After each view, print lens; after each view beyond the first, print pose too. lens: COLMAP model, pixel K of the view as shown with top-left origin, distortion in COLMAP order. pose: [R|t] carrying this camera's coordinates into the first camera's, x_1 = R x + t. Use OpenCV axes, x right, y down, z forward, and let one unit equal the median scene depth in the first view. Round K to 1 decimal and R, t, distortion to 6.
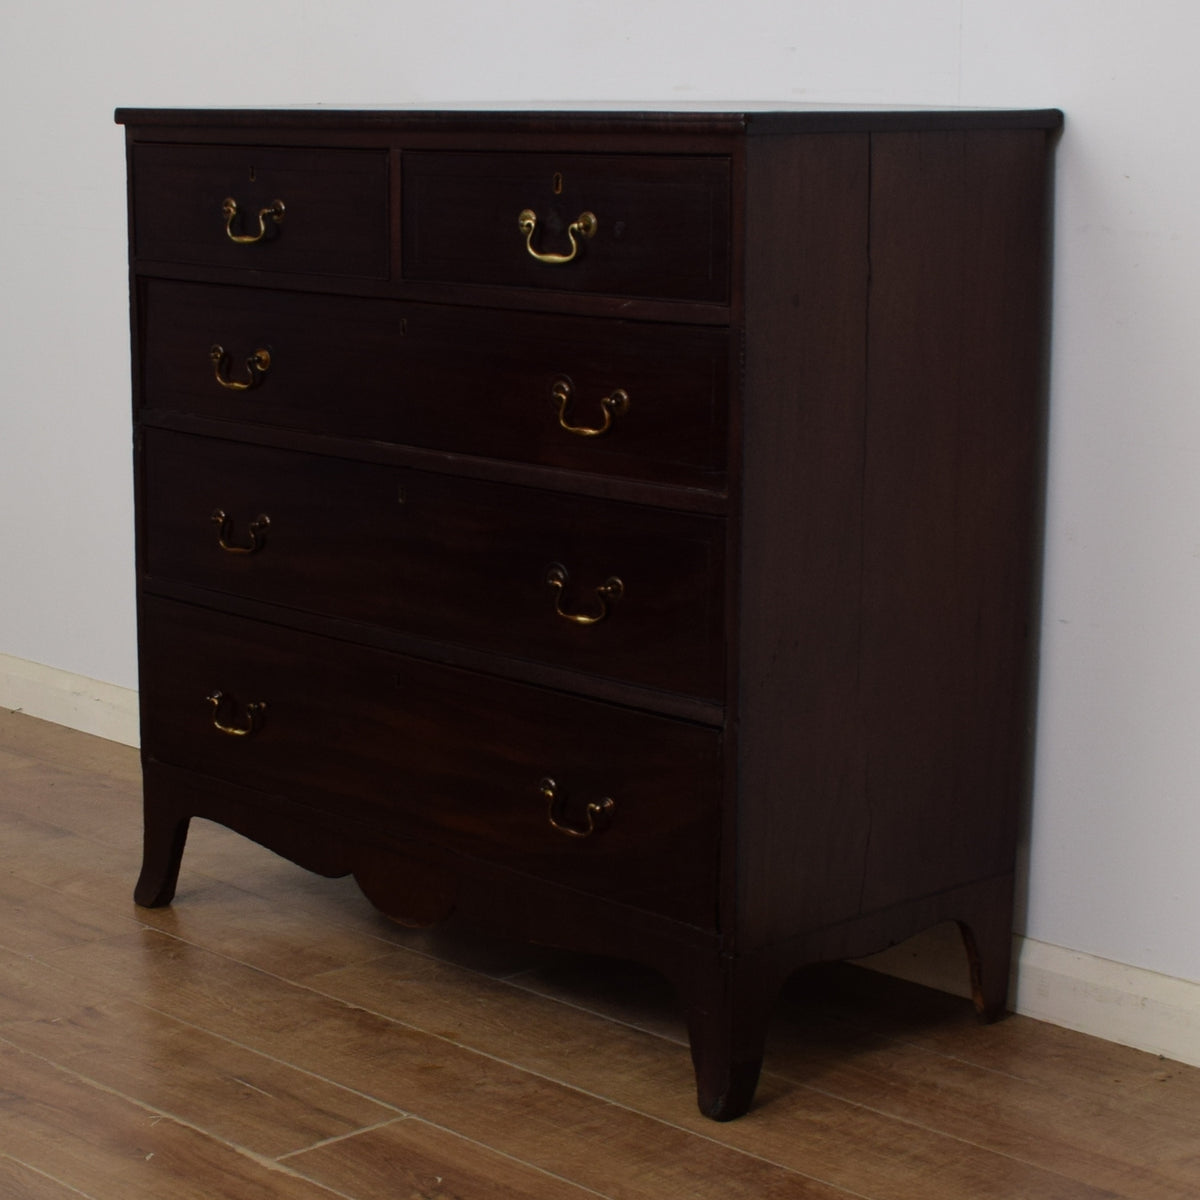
lens RADIAL K [[2623.5, 0, 600.0], [0, 2623.5, 600.0], [0, 0, 1]] dist [-0.049151, 0.019951]
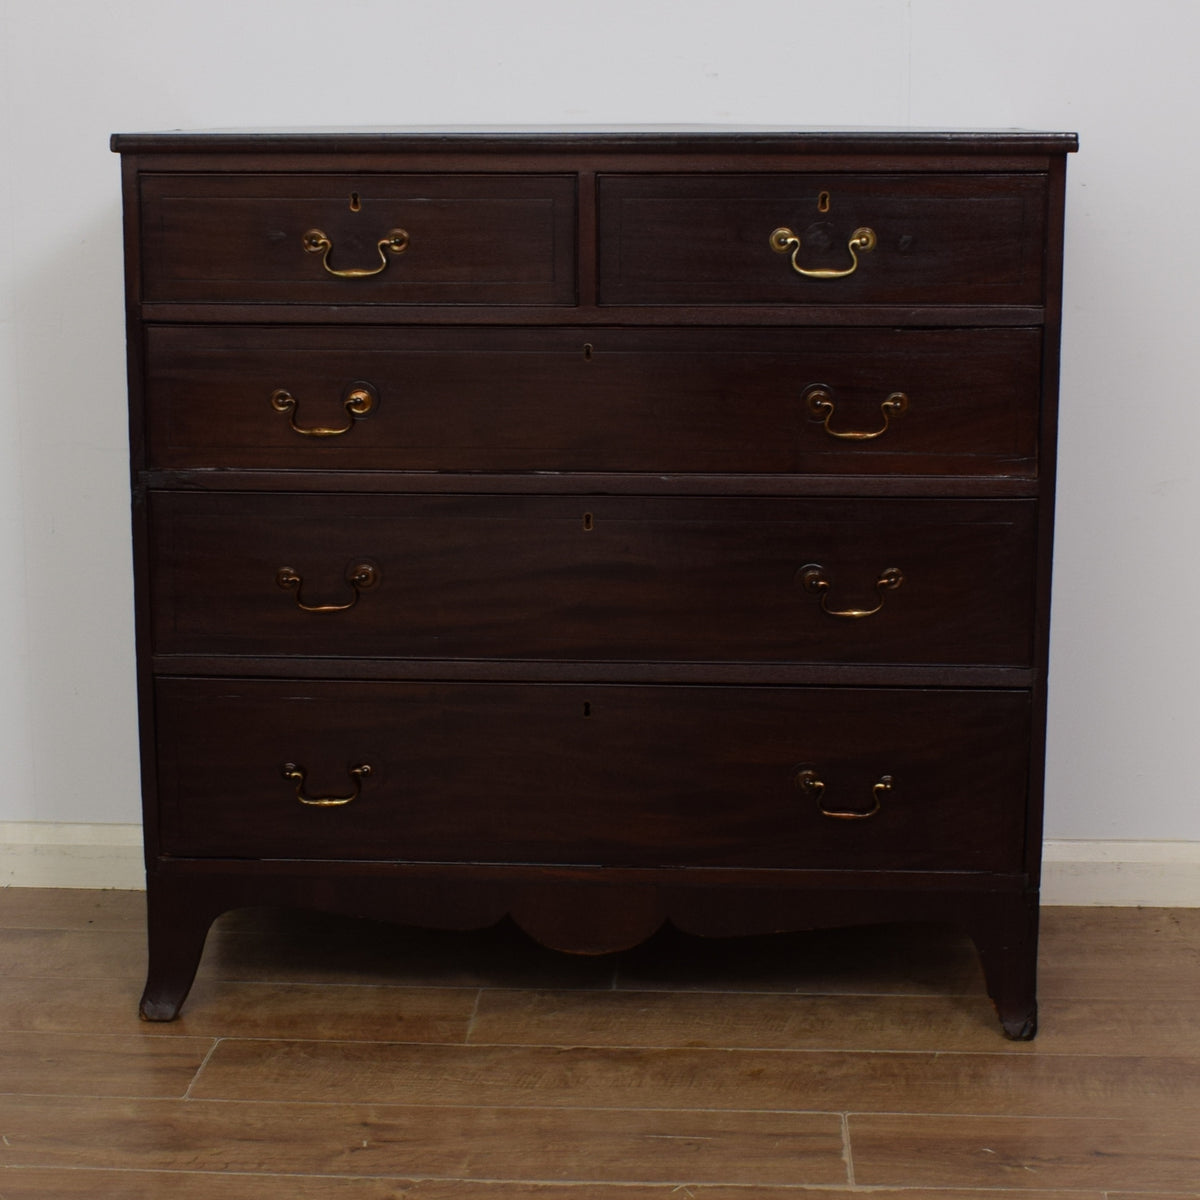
lens RADIAL K [[2333.0, 0, 600.0], [0, 2333.0, 600.0], [0, 0, 1]] dist [-0.072921, 0.006339]
pose [[0.744462, -0.136490, 0.653565, -0.689804], [0.130053, 0.989776, 0.058564, -0.065921], [-0.654876, 0.041399, 0.754601, 0.356281]]
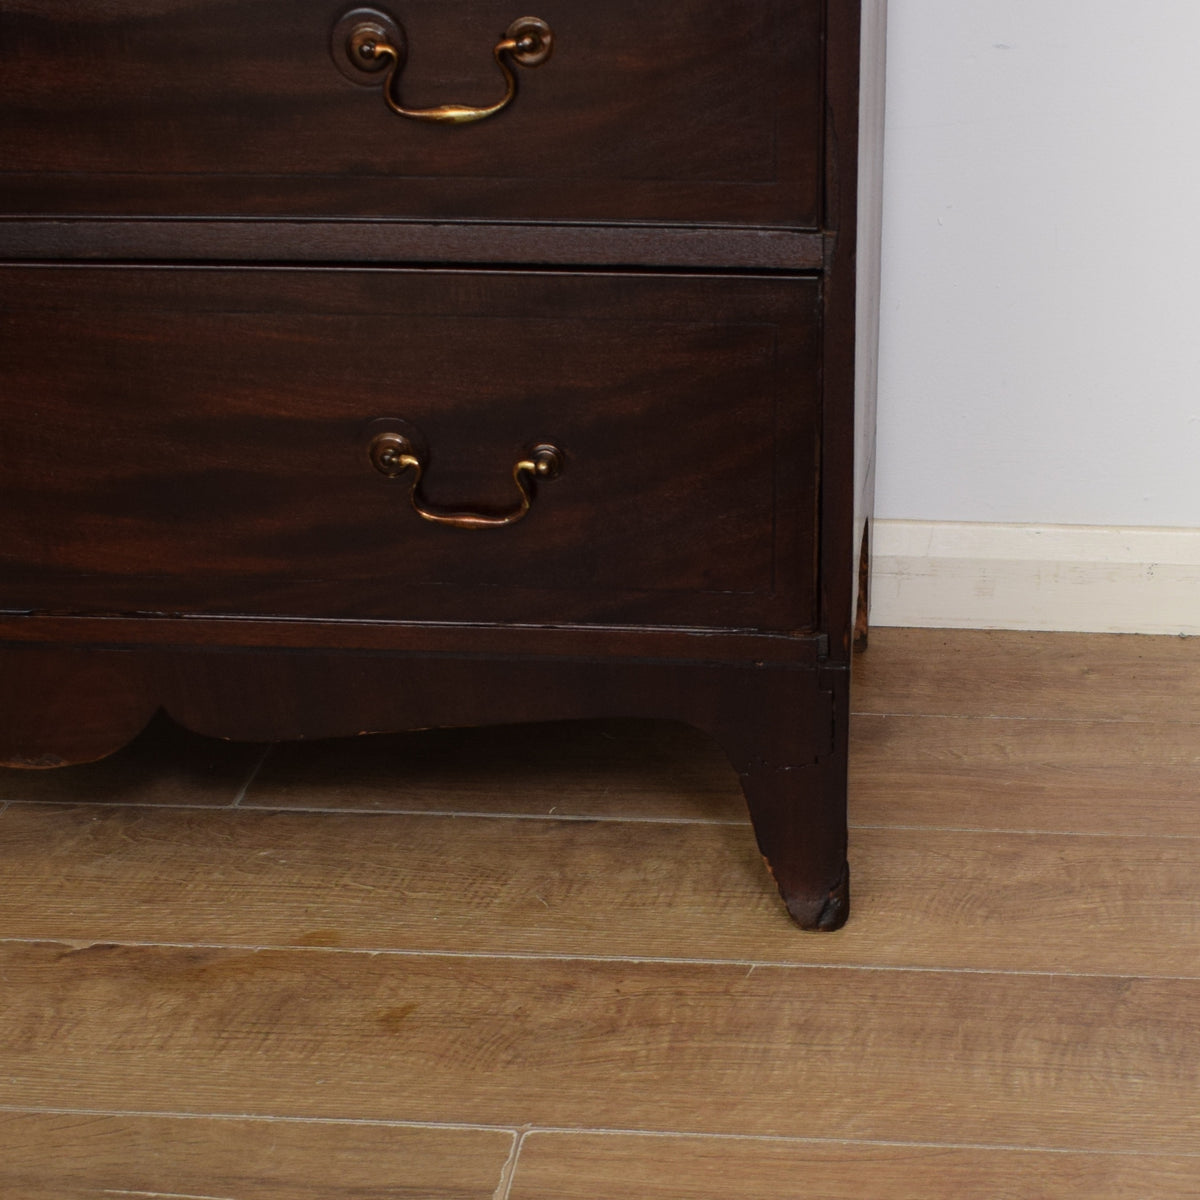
lens RADIAL K [[2157.2, 0, 780.7], [0, 2157.2, 852.1], [0, 0, 1]] dist [-0.055339, -0.121081]
pose [[0.744240, -0.325895, 0.583008, -0.259139], [0.123140, 0.924869, 0.359797, -0.003162], [-0.656462, -0.195984, 0.728455, 0.642651]]
